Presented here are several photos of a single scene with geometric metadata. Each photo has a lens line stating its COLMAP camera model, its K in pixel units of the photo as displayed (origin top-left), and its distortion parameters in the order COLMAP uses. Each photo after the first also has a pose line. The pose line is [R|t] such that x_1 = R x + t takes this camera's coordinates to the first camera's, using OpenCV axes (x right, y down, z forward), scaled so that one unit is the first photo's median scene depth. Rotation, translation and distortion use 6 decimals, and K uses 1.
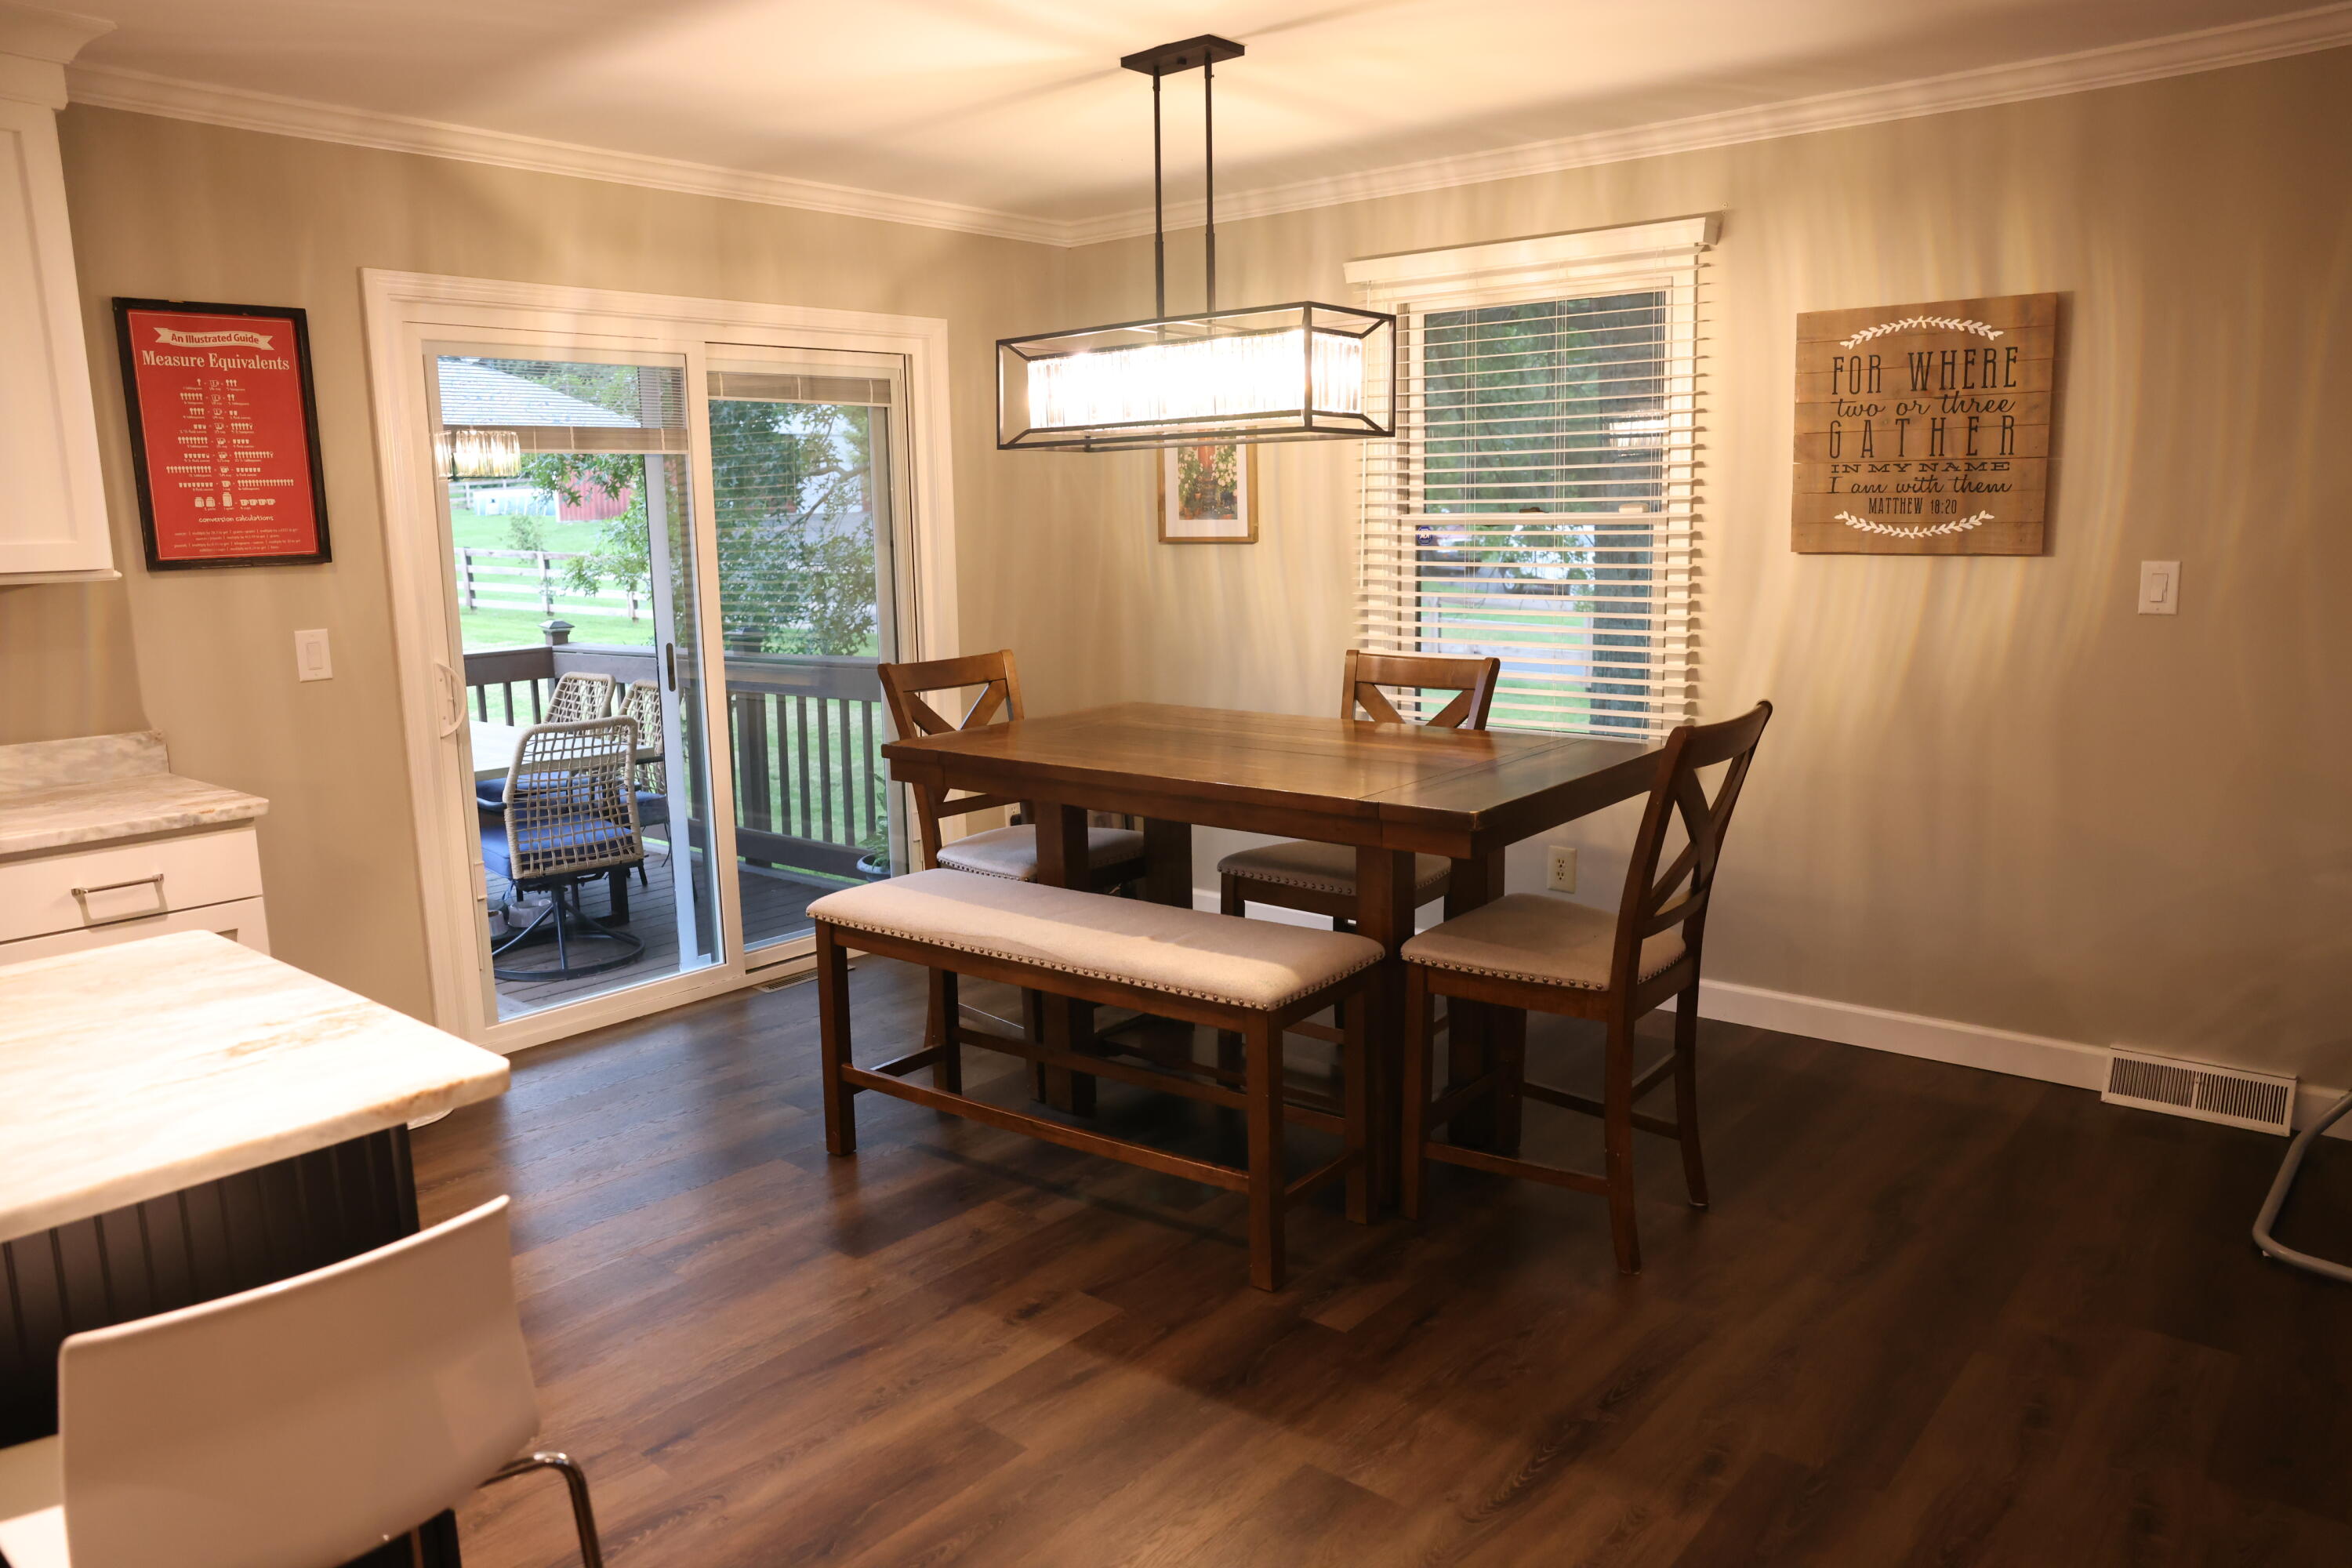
lens RADIAL K [[1611.5, 0, 1176.0], [0, 1611.5, 784.0], [0, 0, 1]] dist [-0.096925, 0.076321]
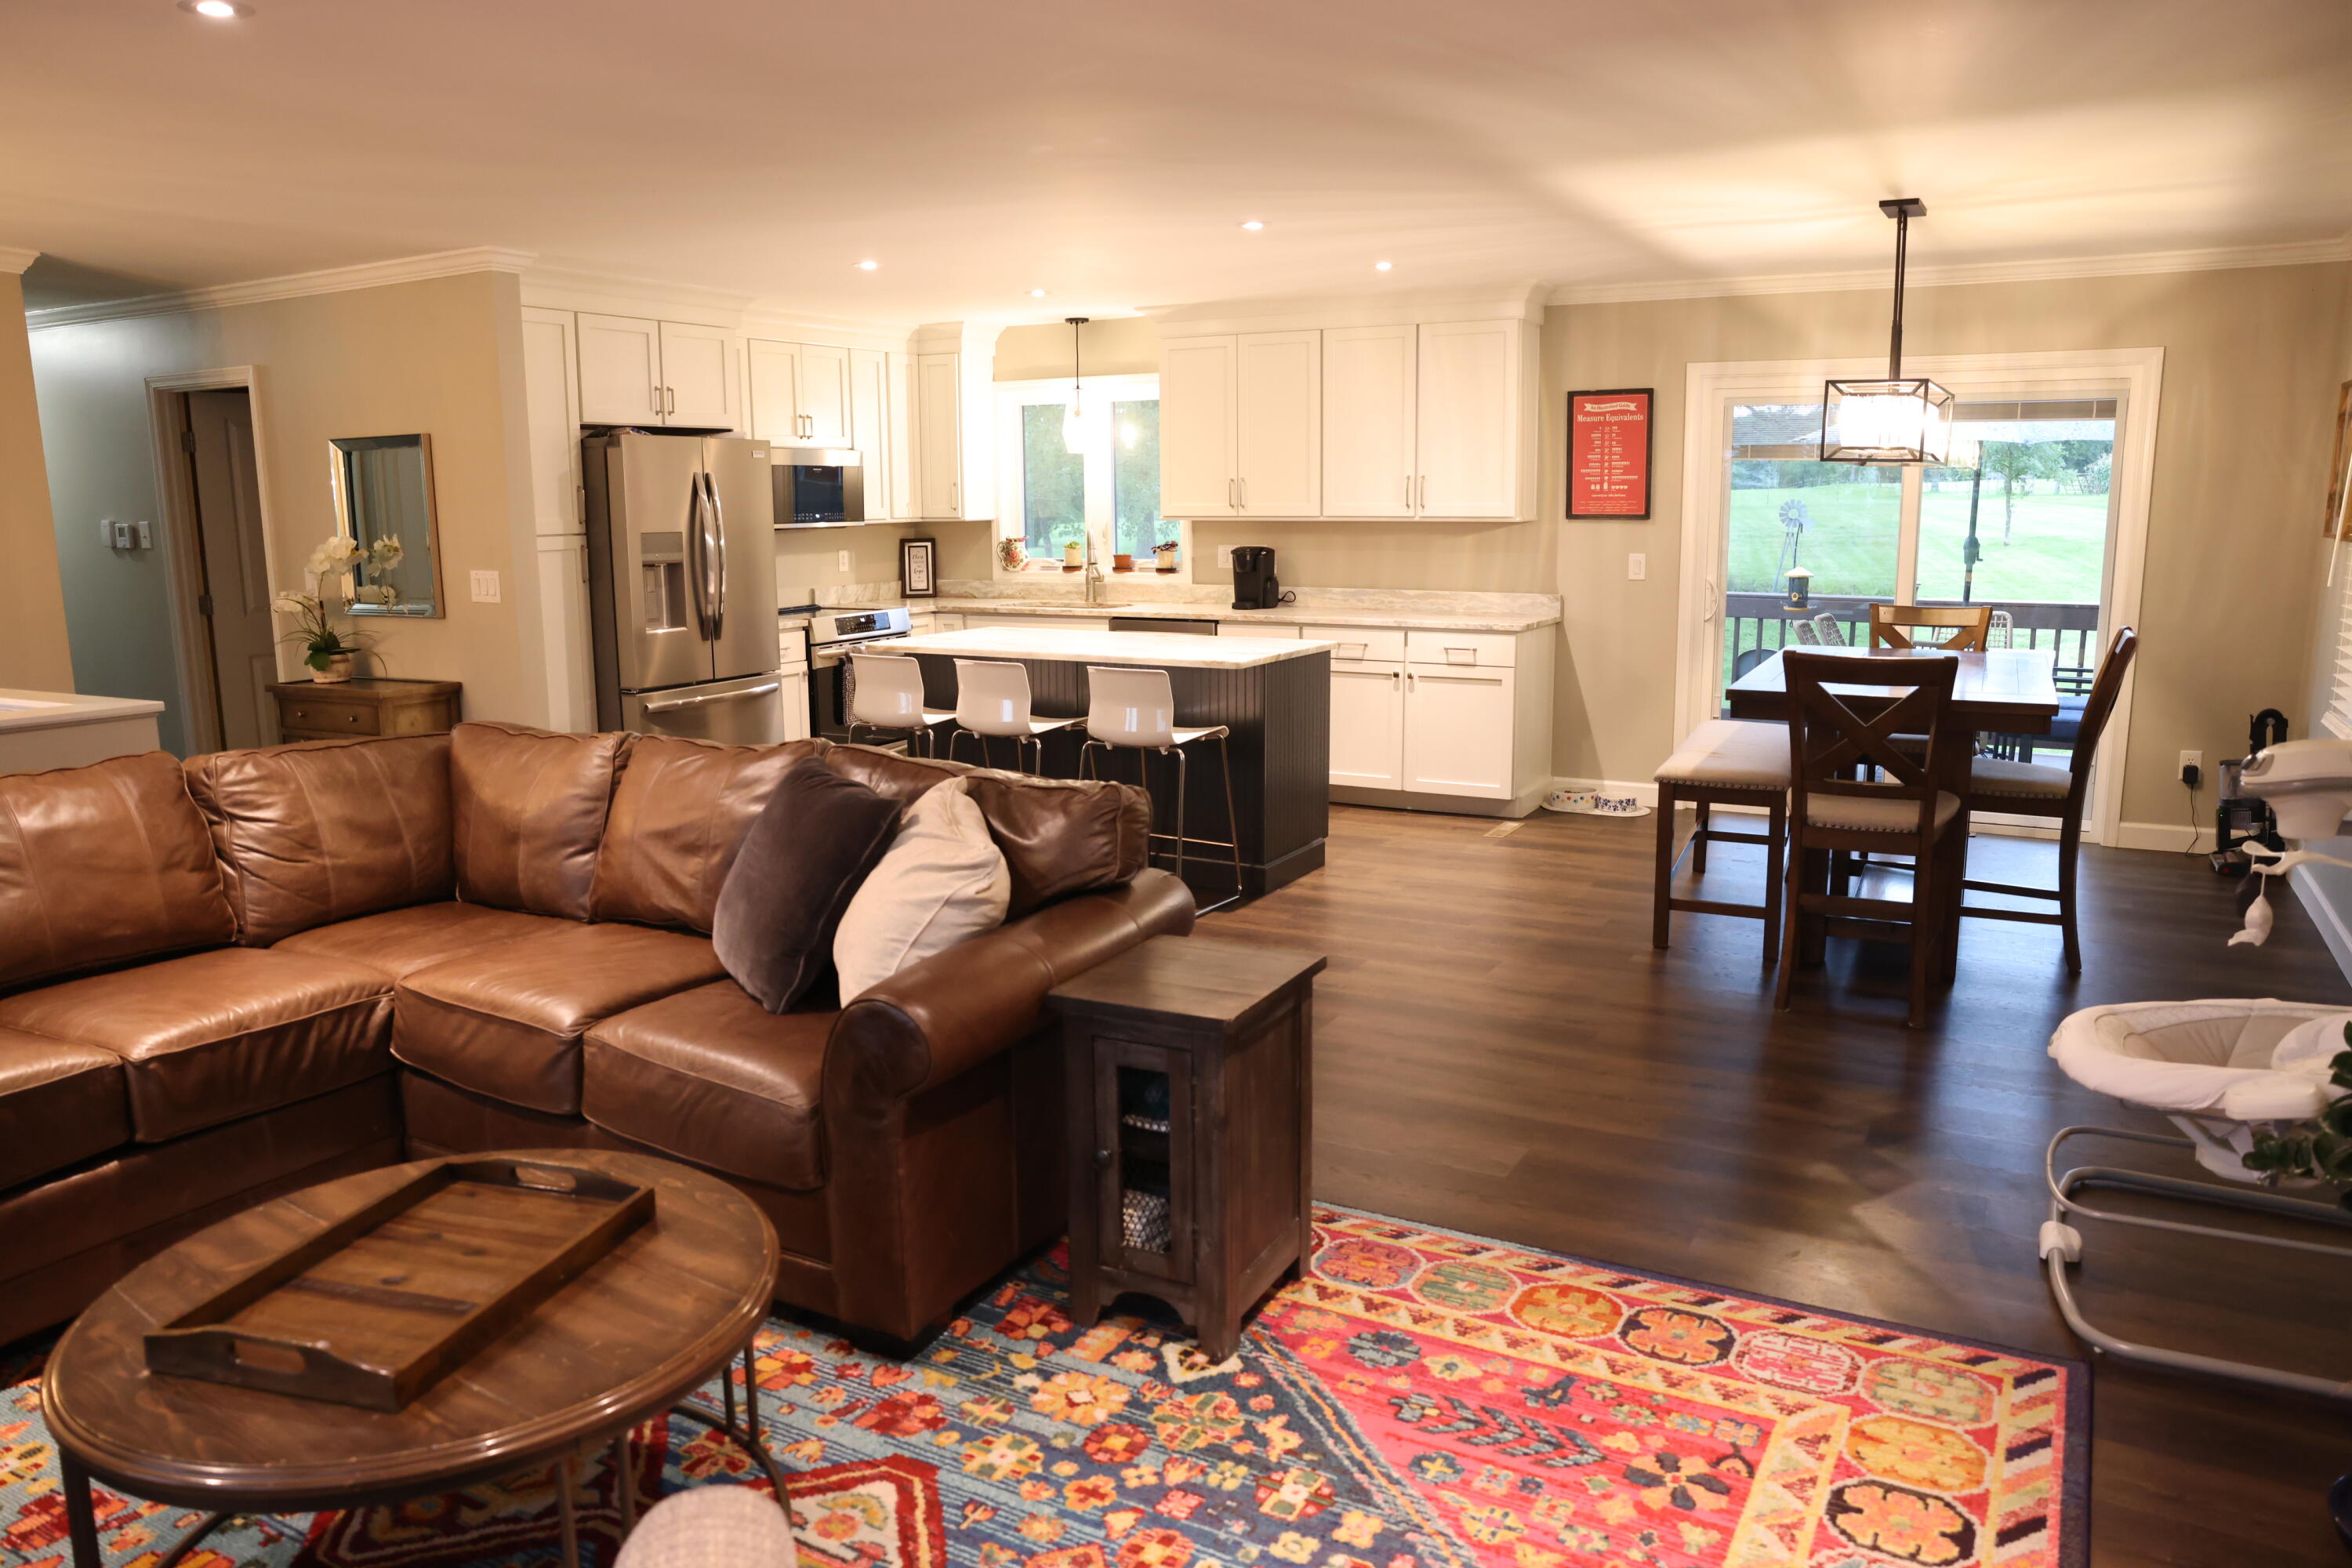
lens RADIAL K [[1611.5, 0, 1176.0], [0, 1611.5, 784.0], [0, 0, 1]] dist [-0.096925, 0.076321]
pose [[0.197853, 0.183688, -0.962867, 1.340005], [-0.169315, 0.973925, 0.151006, -0.024433], [0.965498, 0.133151, 0.223795, 0.059000]]
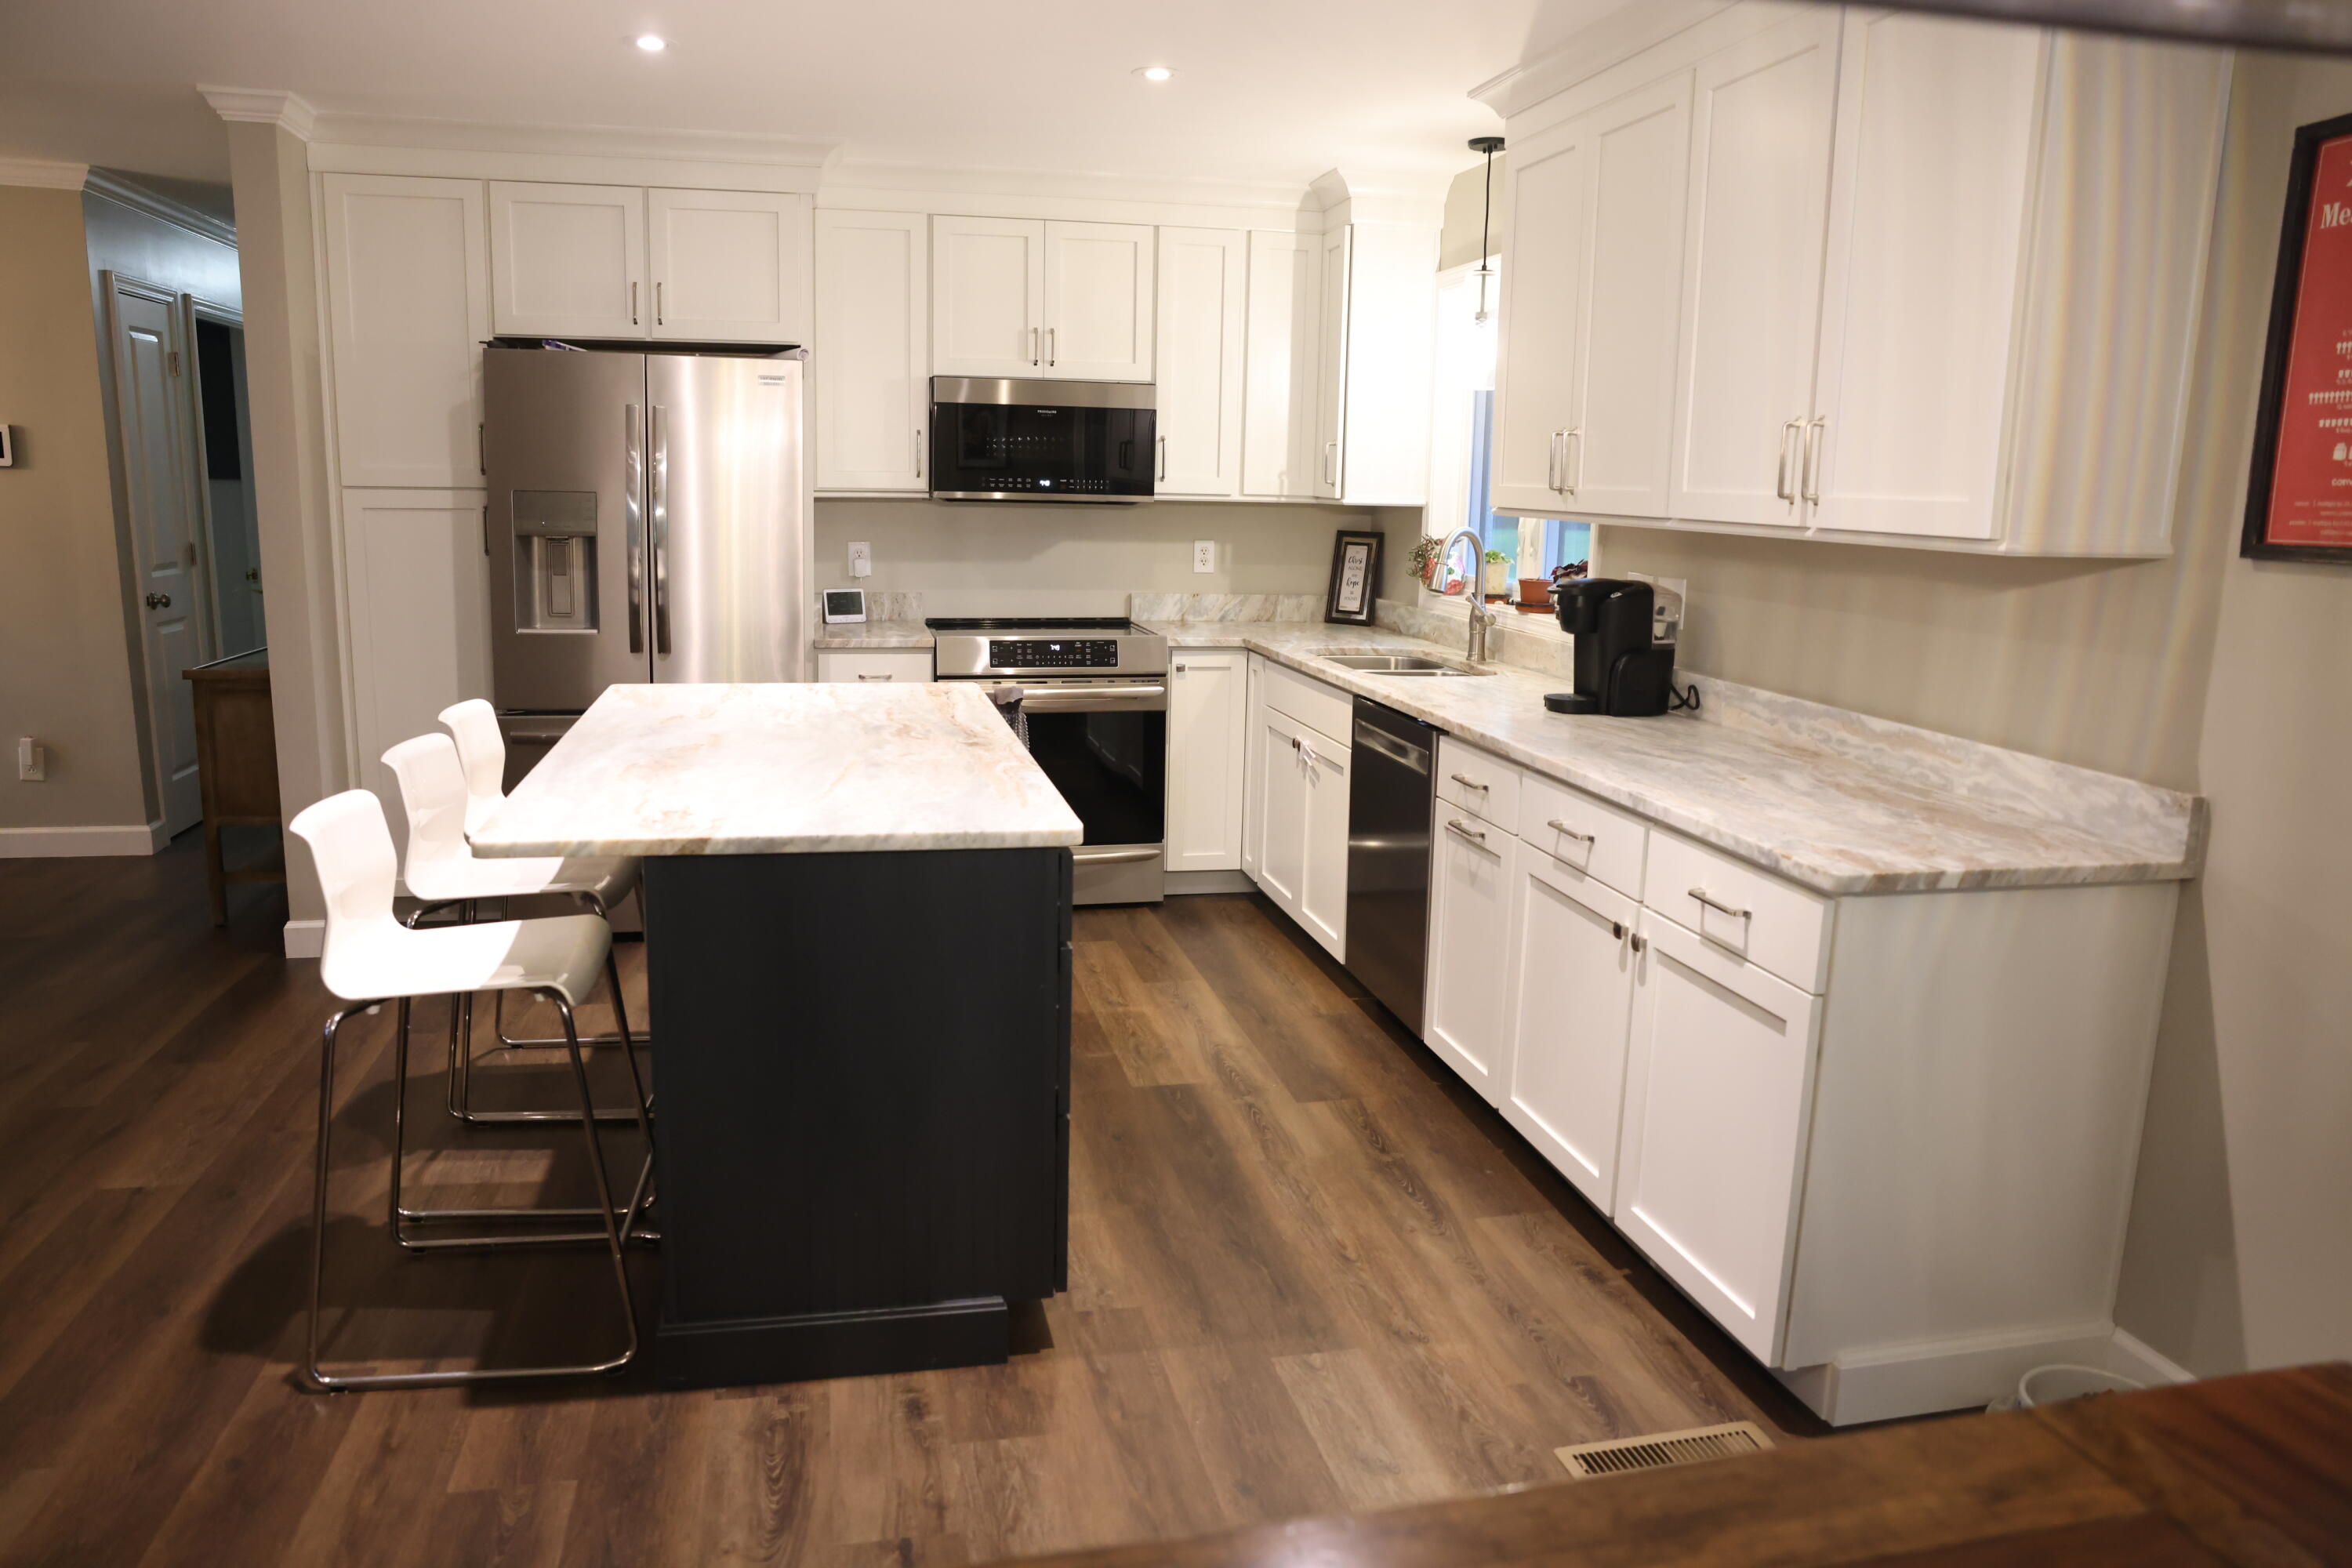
lens RADIAL K [[1611.5, 0, 1176.0], [0, 1611.5, 784.0], [0, 0, 1]] dist [-0.096925, 0.076321]
pose [[-0.602931, 0.147055, -0.784123, 0.129900], [-0.159196, 0.940921, 0.298871, -0.166969], [0.781749, 0.305027, -0.543900, 1.009838]]
